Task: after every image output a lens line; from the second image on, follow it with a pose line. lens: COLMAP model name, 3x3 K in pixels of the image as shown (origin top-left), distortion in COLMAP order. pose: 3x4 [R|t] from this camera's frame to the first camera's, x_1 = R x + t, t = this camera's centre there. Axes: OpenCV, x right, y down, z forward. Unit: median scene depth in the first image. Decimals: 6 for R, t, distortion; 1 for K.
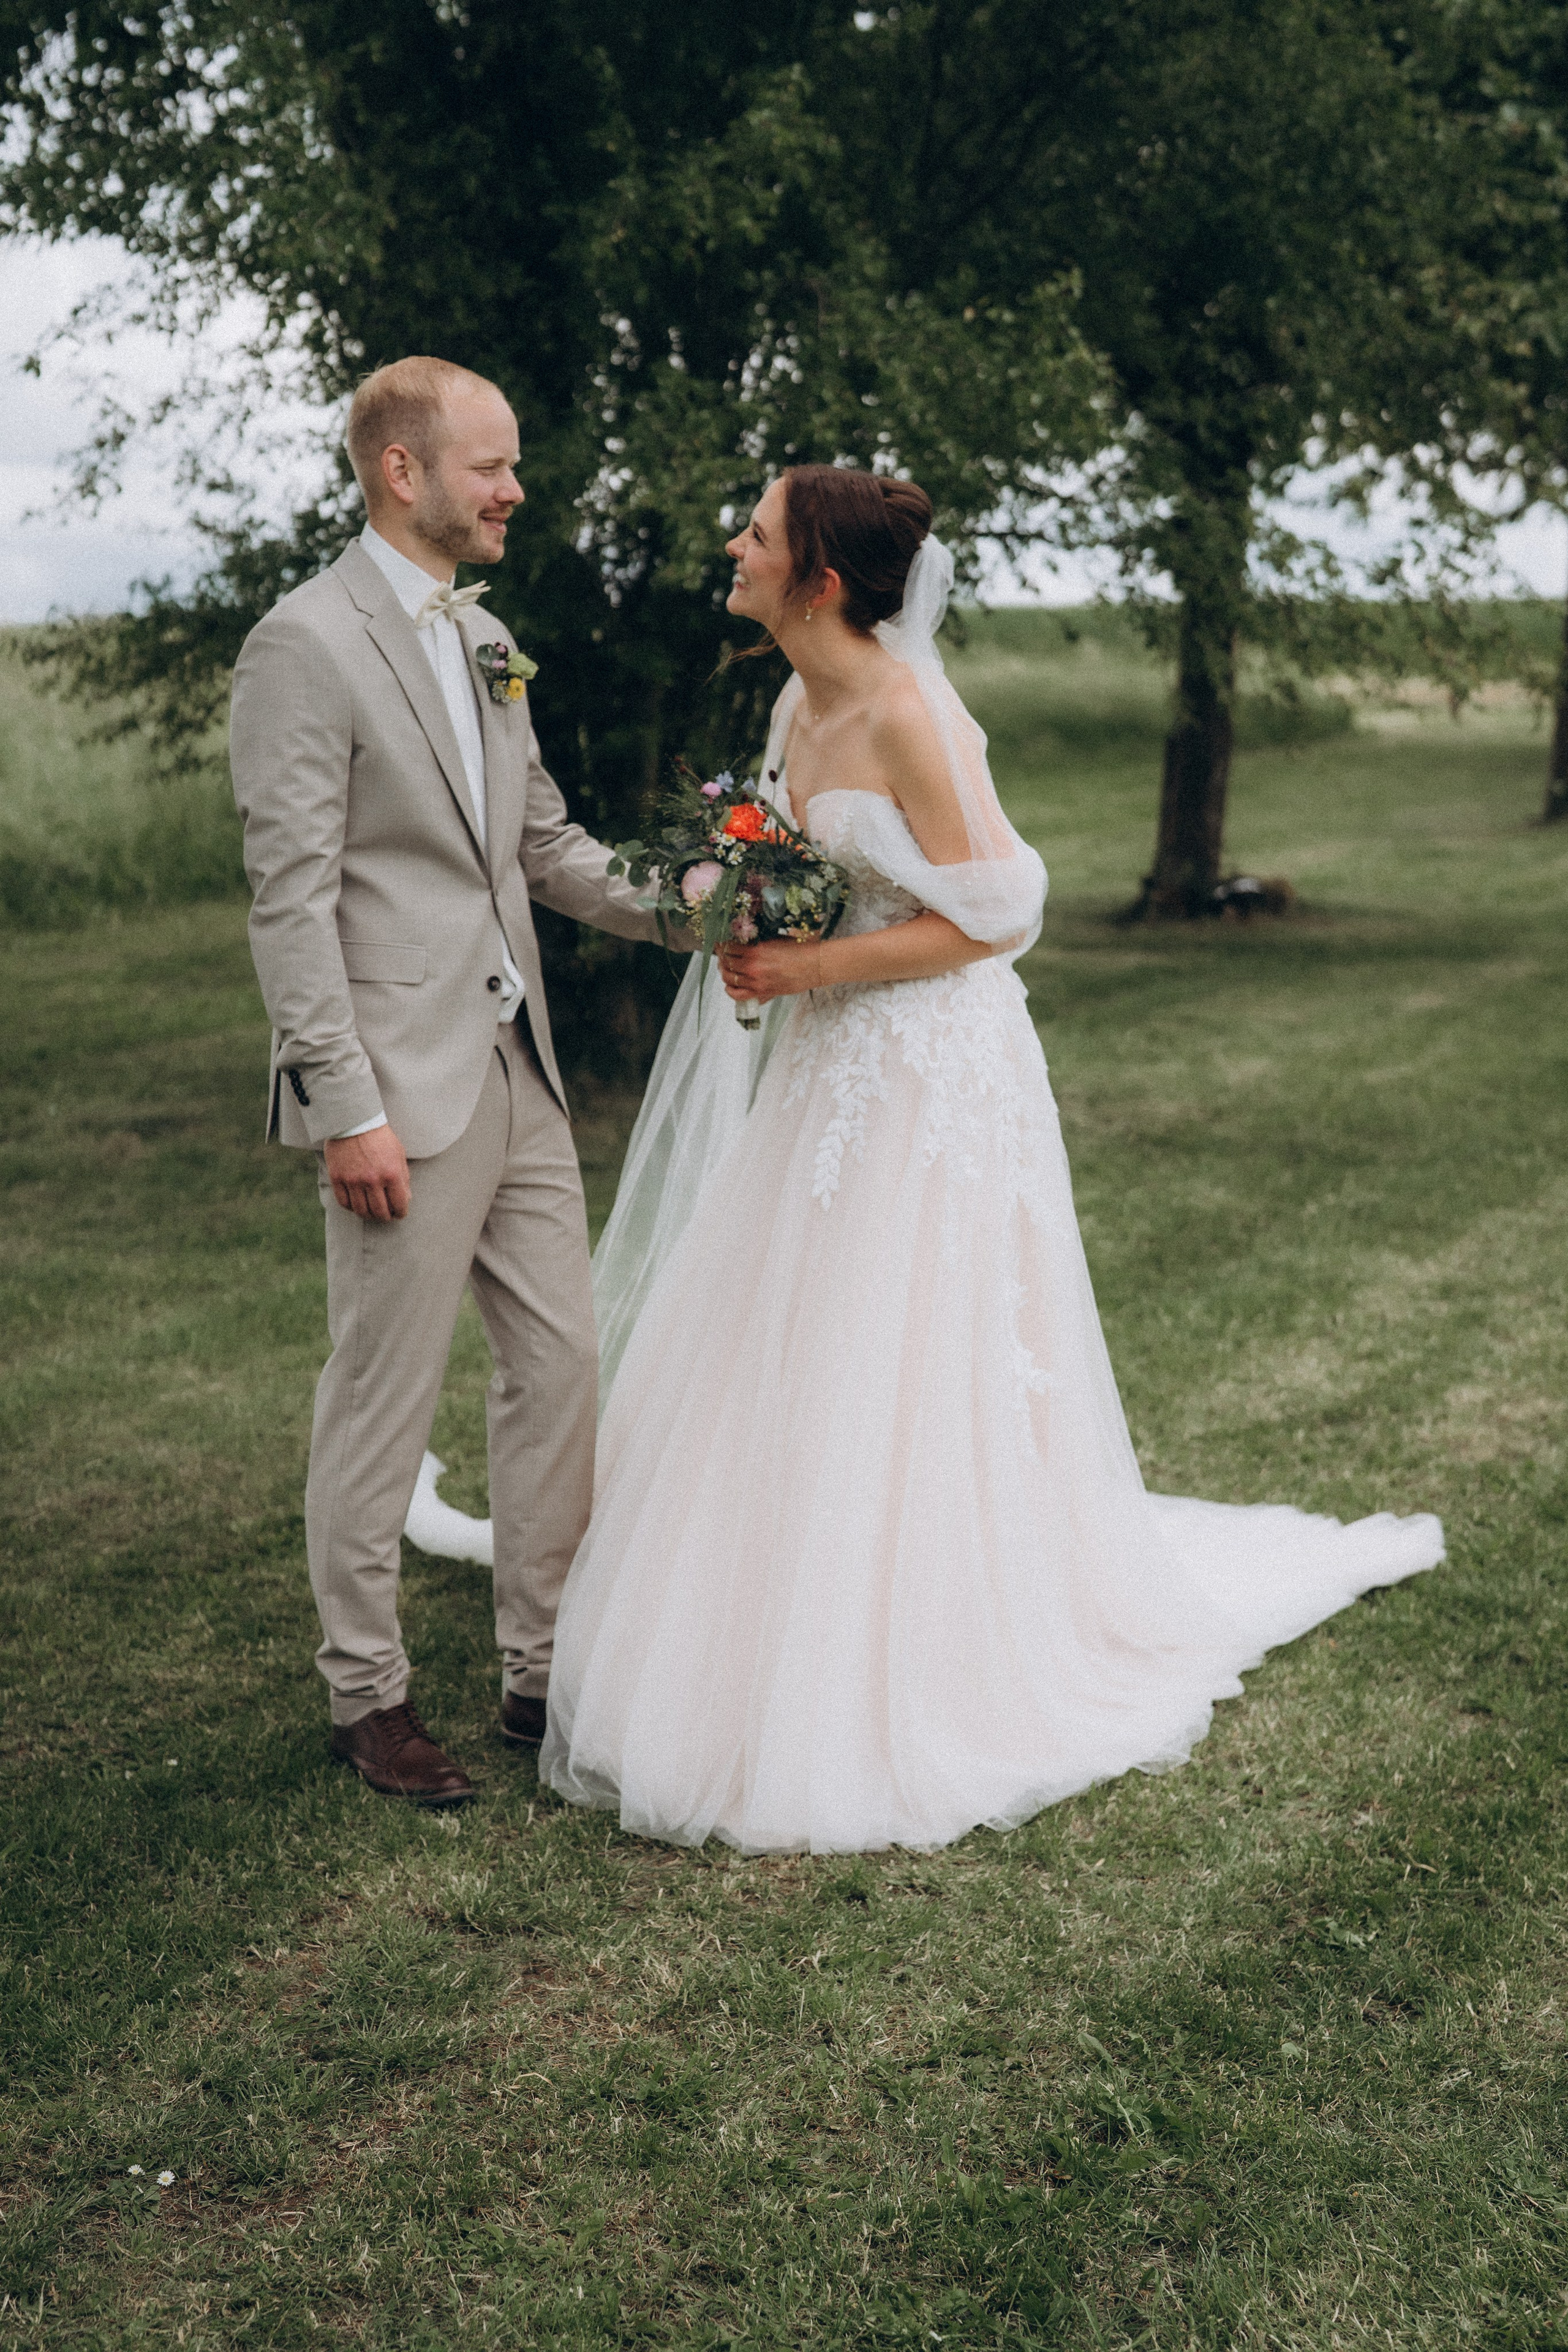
lens RADIAL K [[3052.7, 0, 704.7], [0, 3052.7, 1175.4], [0, 0, 1]] dist [-0.111654, 0.556200]
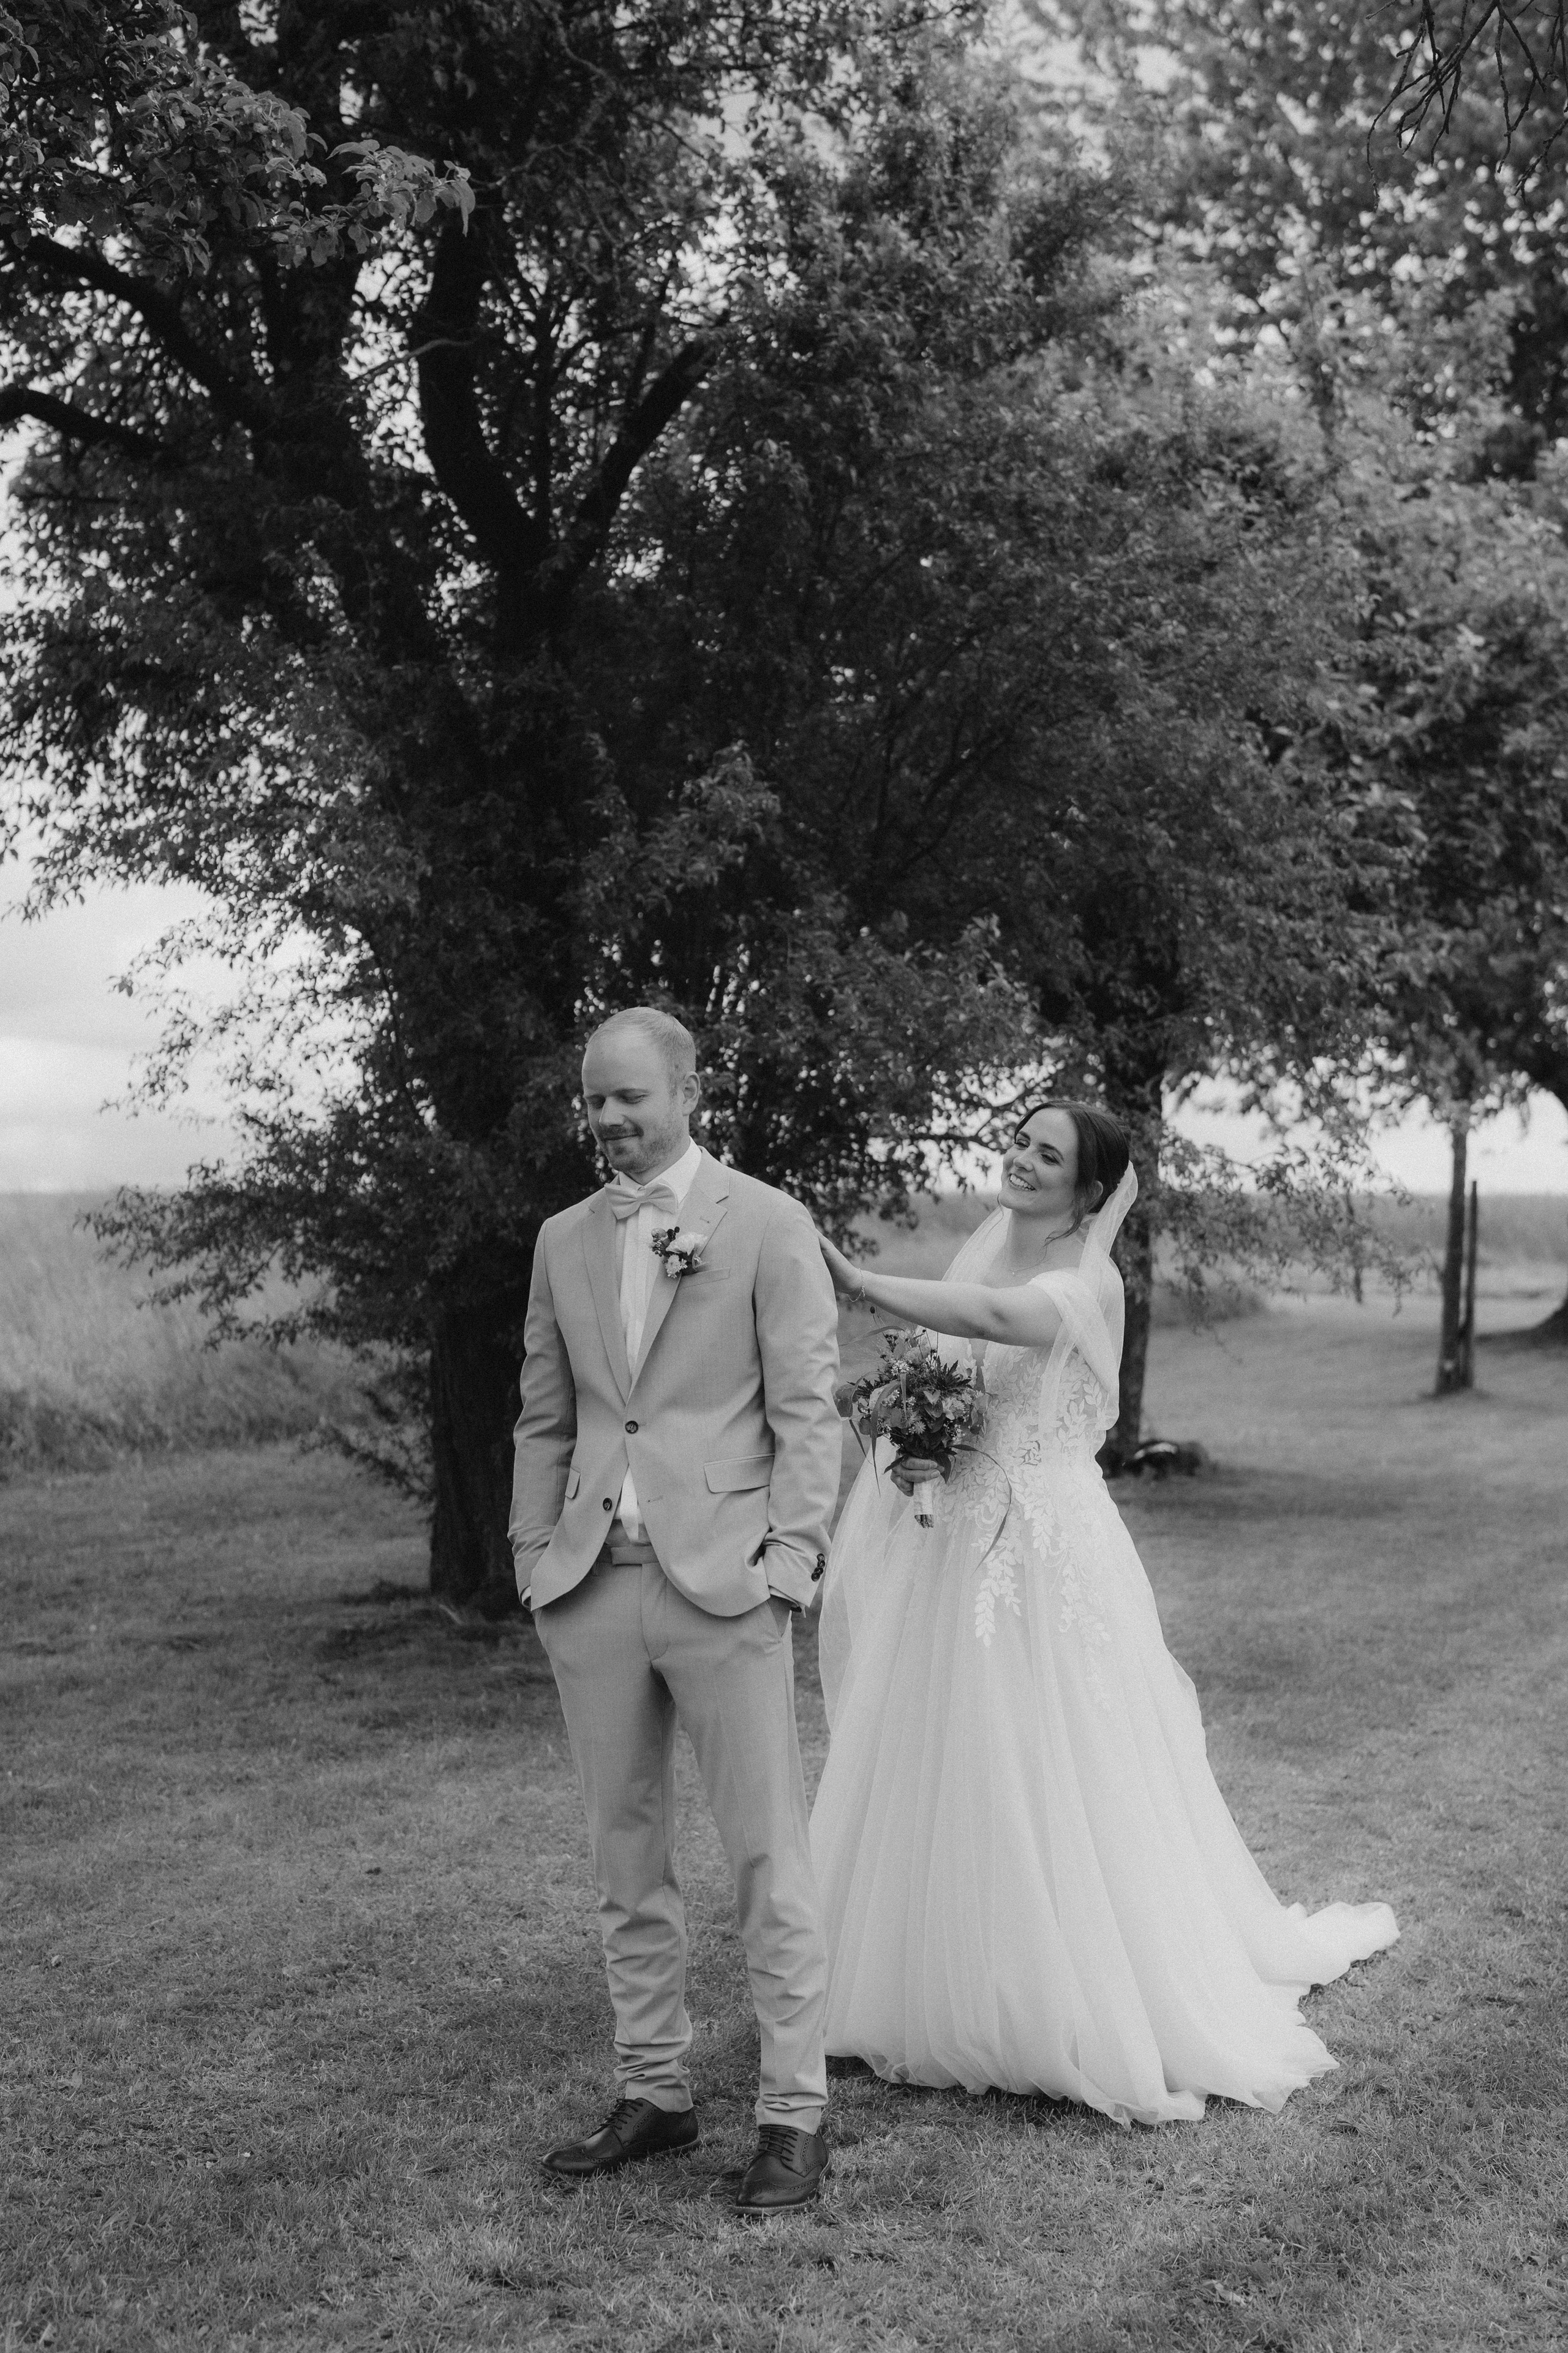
lens RADIAL K [[3053.7, 0, 704.6], [0, 3053.7, 1175.9], [0, 0, 1]] dist [-0.111654, 0.556200]
pose [[0.999693, 0.017048, 0.017978, -0.014618], [-0.013404, 0.982408, -0.186265, 0.022052], [-0.020838, 0.185967, 0.982335, -0.144285]]
